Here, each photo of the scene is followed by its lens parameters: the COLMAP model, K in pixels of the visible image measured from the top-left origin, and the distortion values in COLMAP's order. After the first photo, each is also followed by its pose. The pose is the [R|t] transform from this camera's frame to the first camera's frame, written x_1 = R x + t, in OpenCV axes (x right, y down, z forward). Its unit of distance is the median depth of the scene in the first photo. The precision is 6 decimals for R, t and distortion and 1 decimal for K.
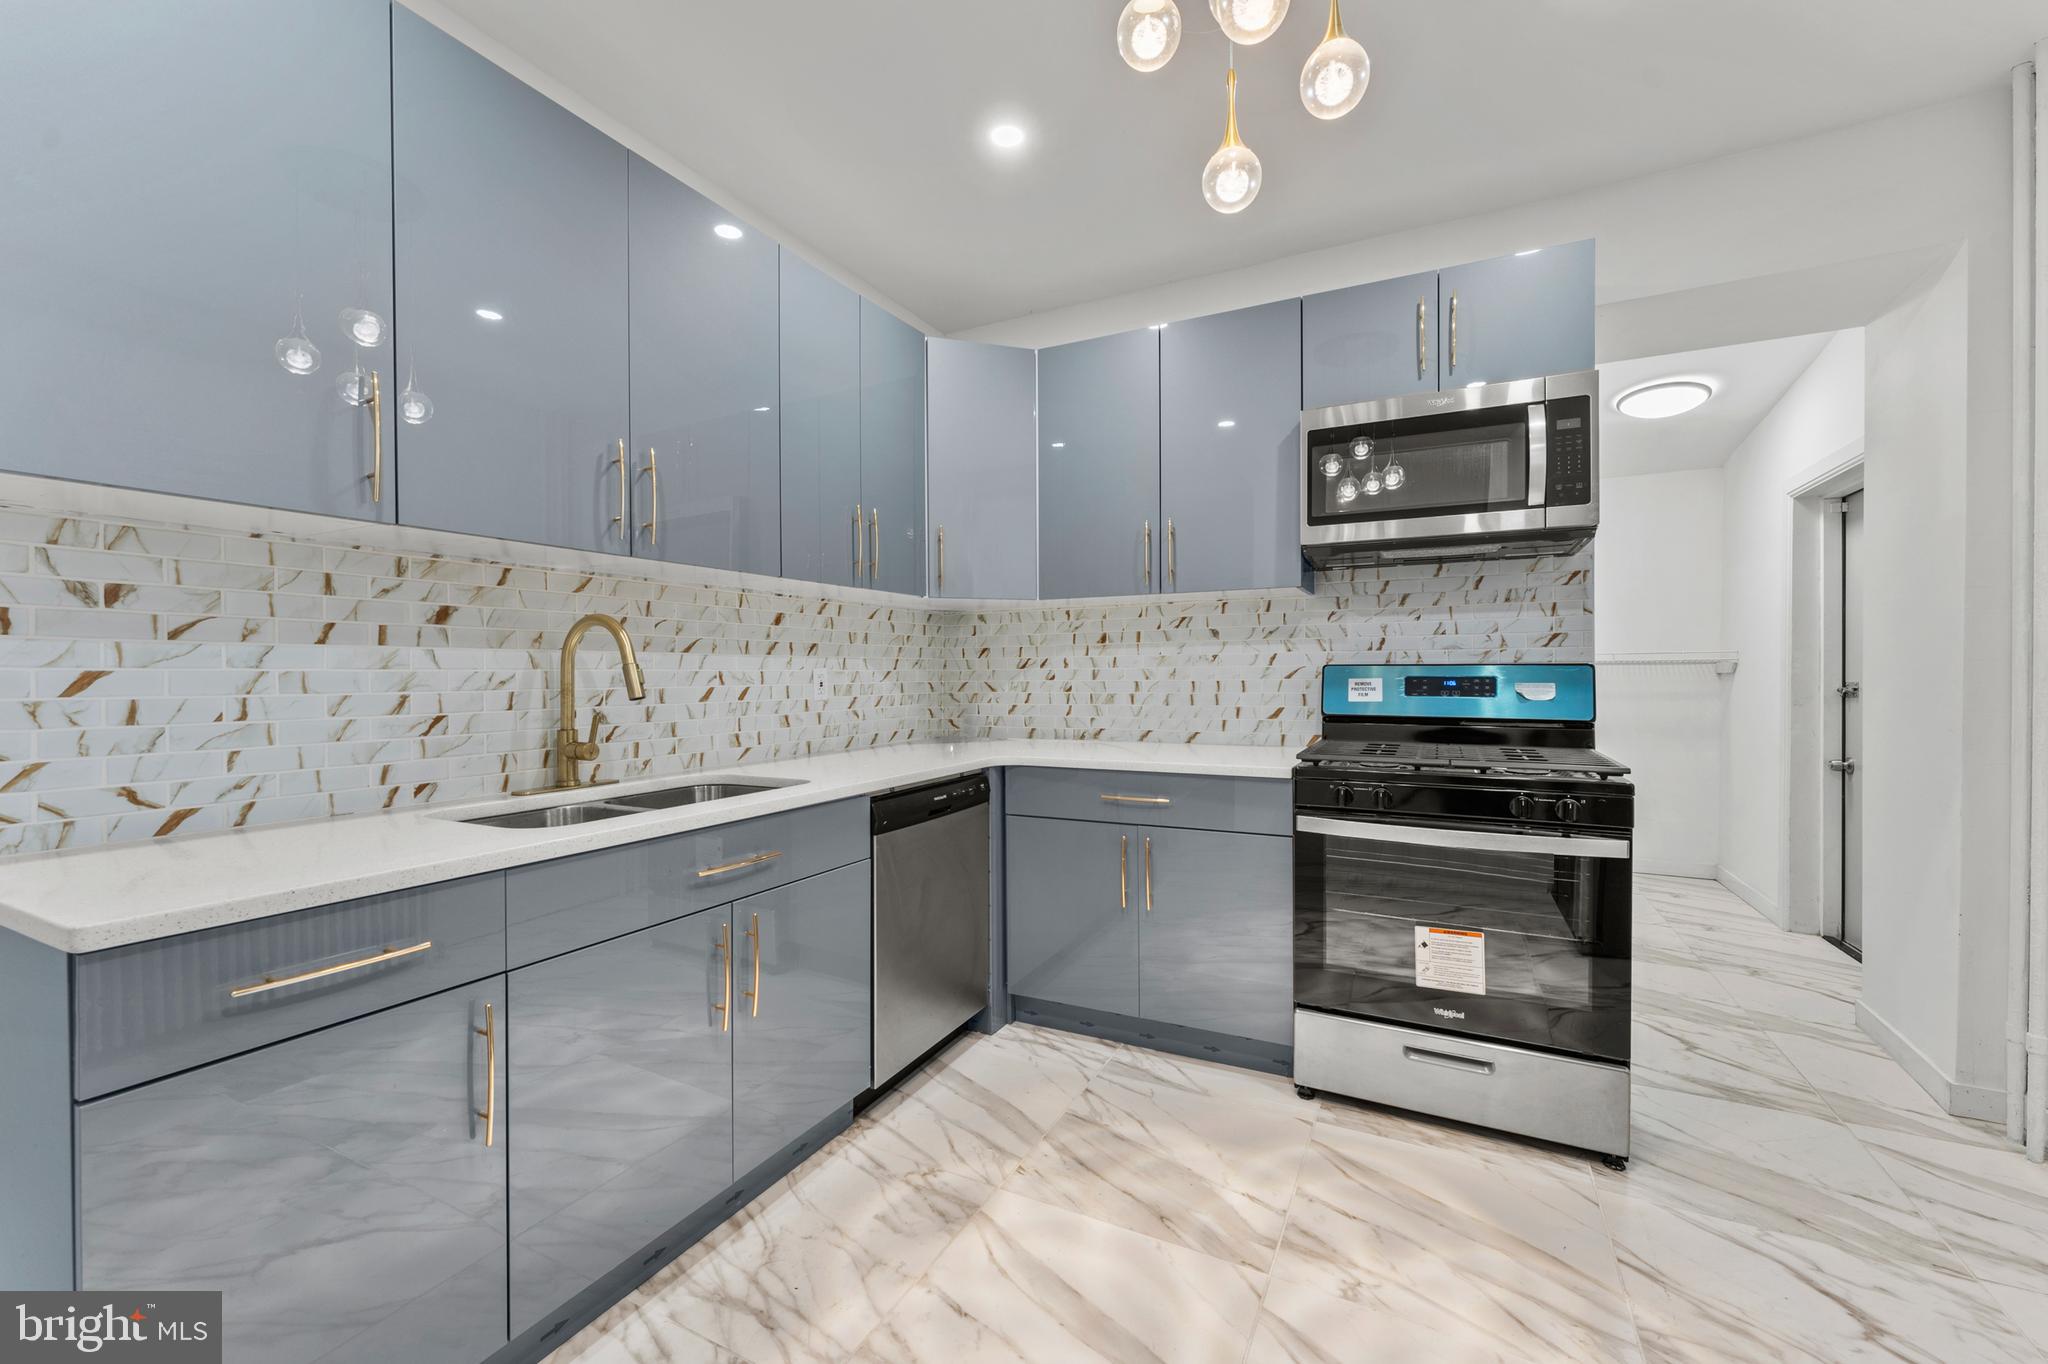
lens RADIAL K [[822.1, 0, 1019.2], [0, 822.1, 678.1], [0, 0, 1]] dist [0.003091, 0.000096]
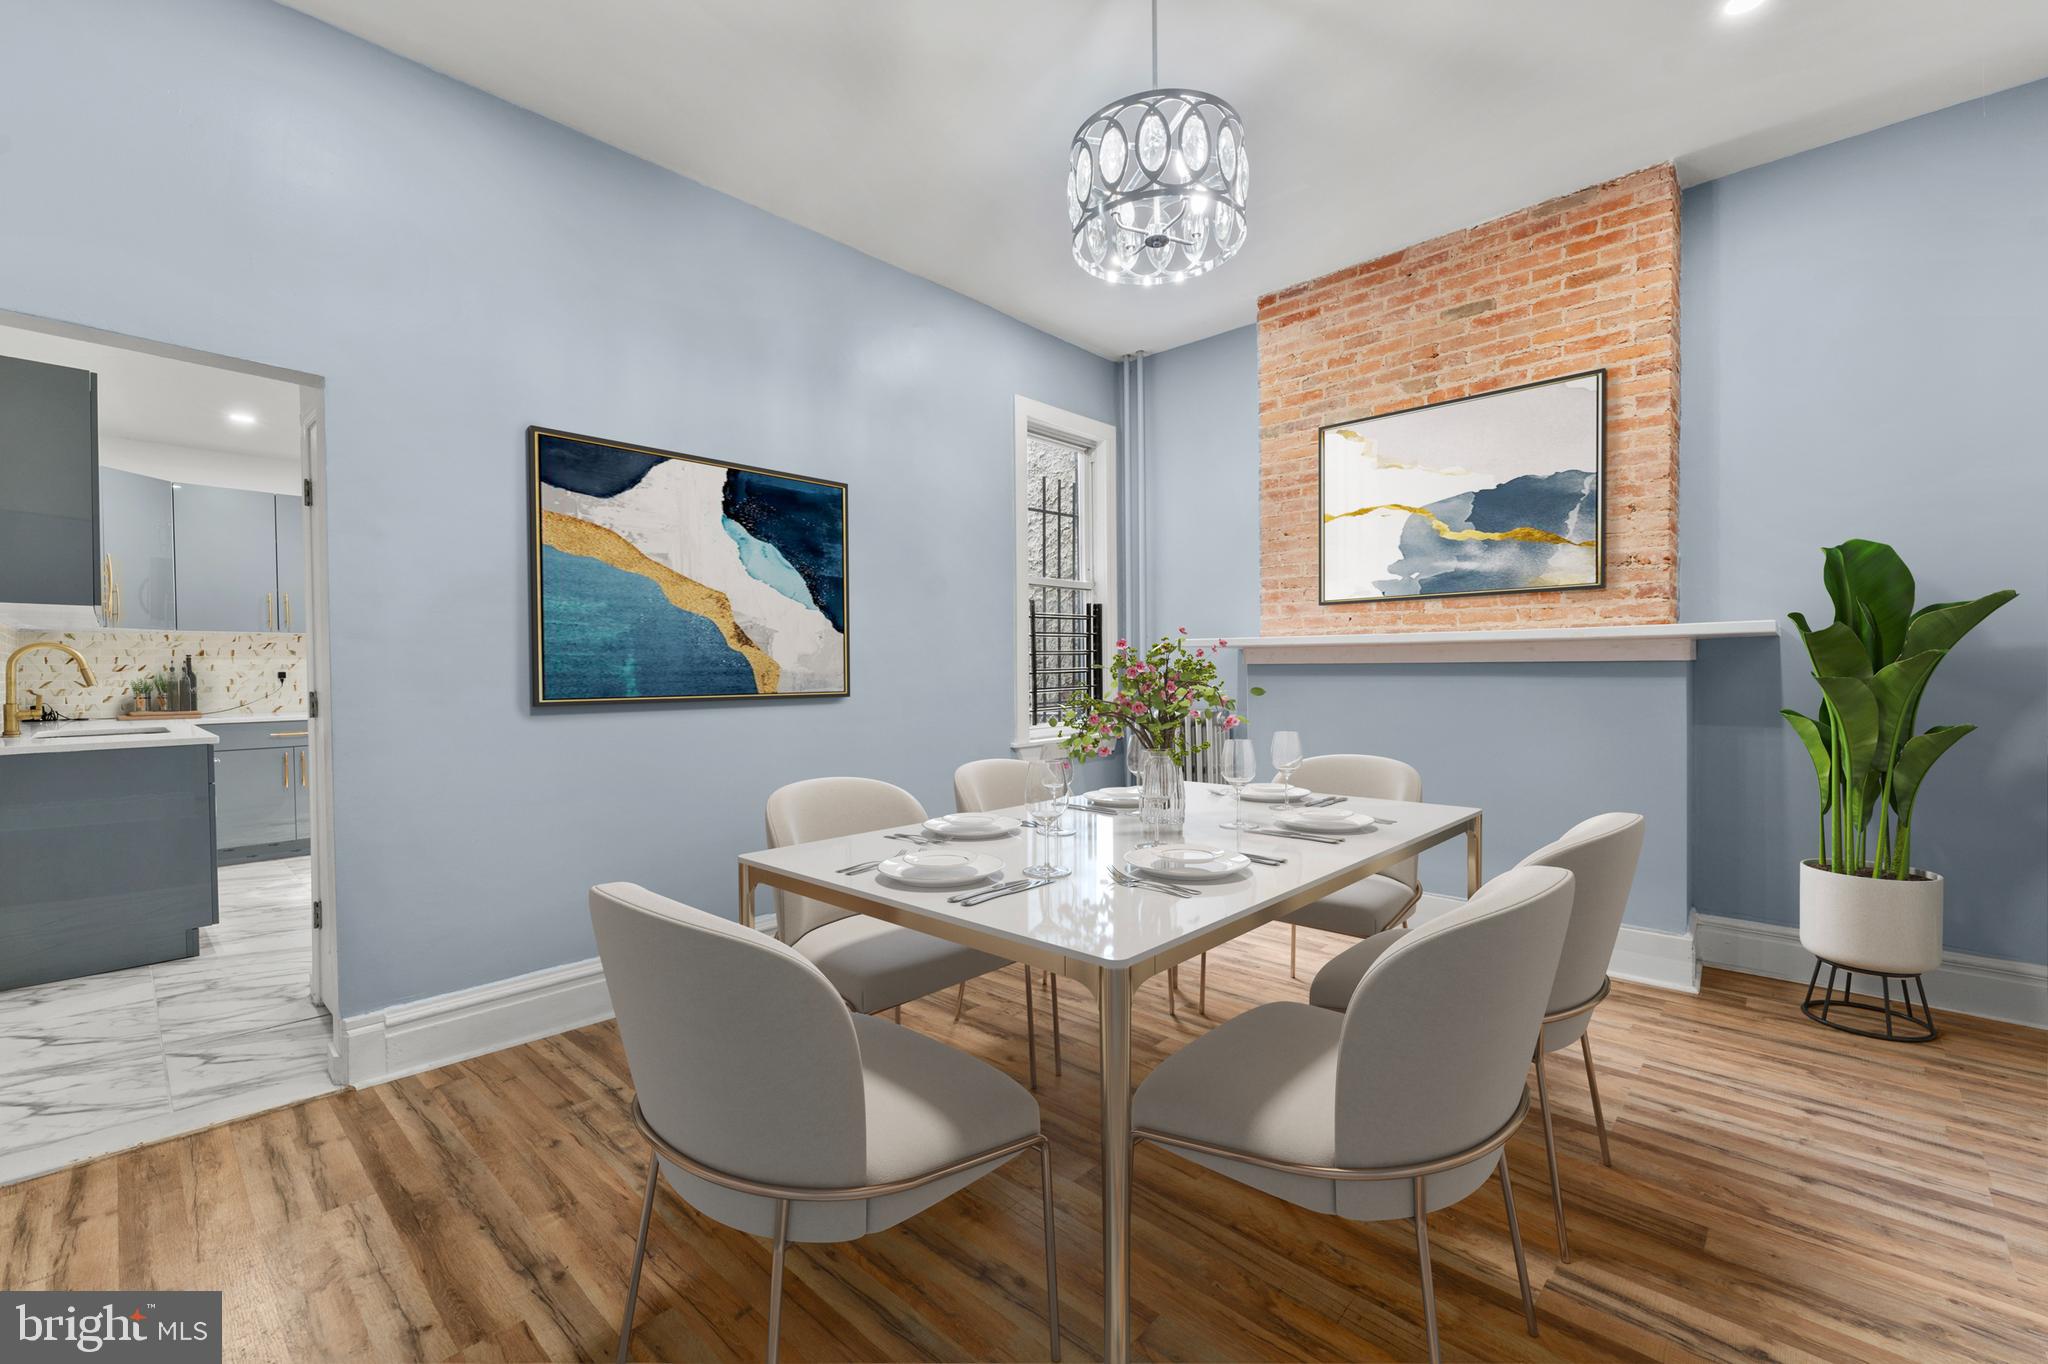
lens RADIAL K [[822.1, 0, 1019.2], [0, 822.1, 678.1], [0, 0, 1]] dist [0.003091, 0.000096]
pose [[0.248977, -0.005131, 0.968496, -1.487948], [0.013561, 0.999906, 0.001811, 0.028276], [-0.968415, 0.012683, 0.249023, -1.353449]]
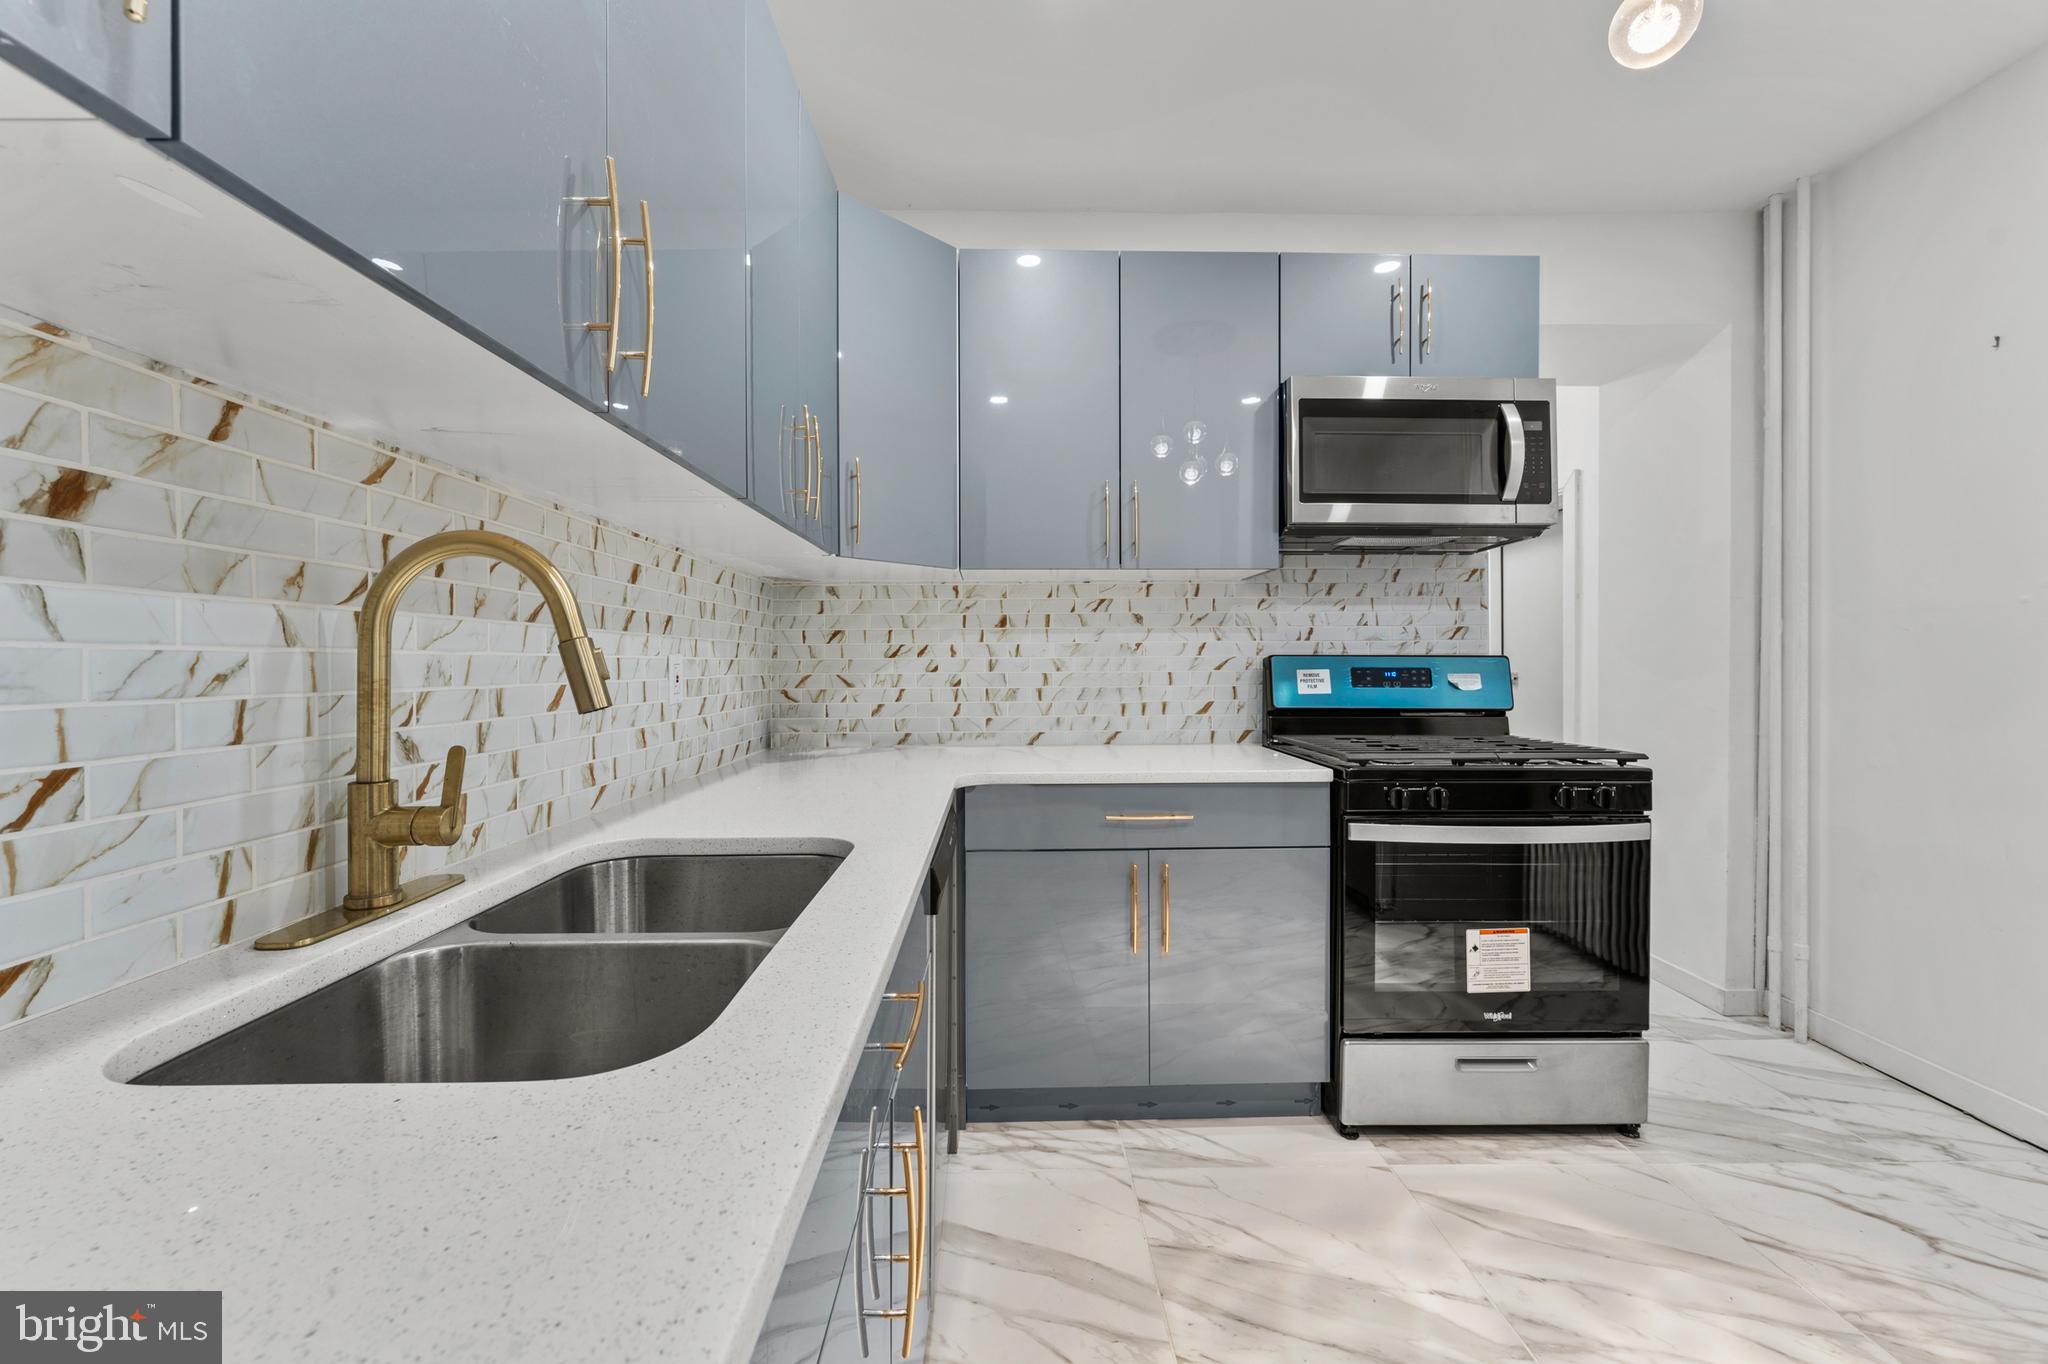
lens RADIAL K [[824.3, 0, 1010.7], [0, 824.3, 668.6], [0, 0, 1]] dist [0.001819, -0.000054]
pose [[0.881416, 0.000490, 0.472340, -0.386653], [0.000909, 0.999996, -0.002735, 0.001770], [-0.472340, 0.002840, 0.881412, 0.367221]]
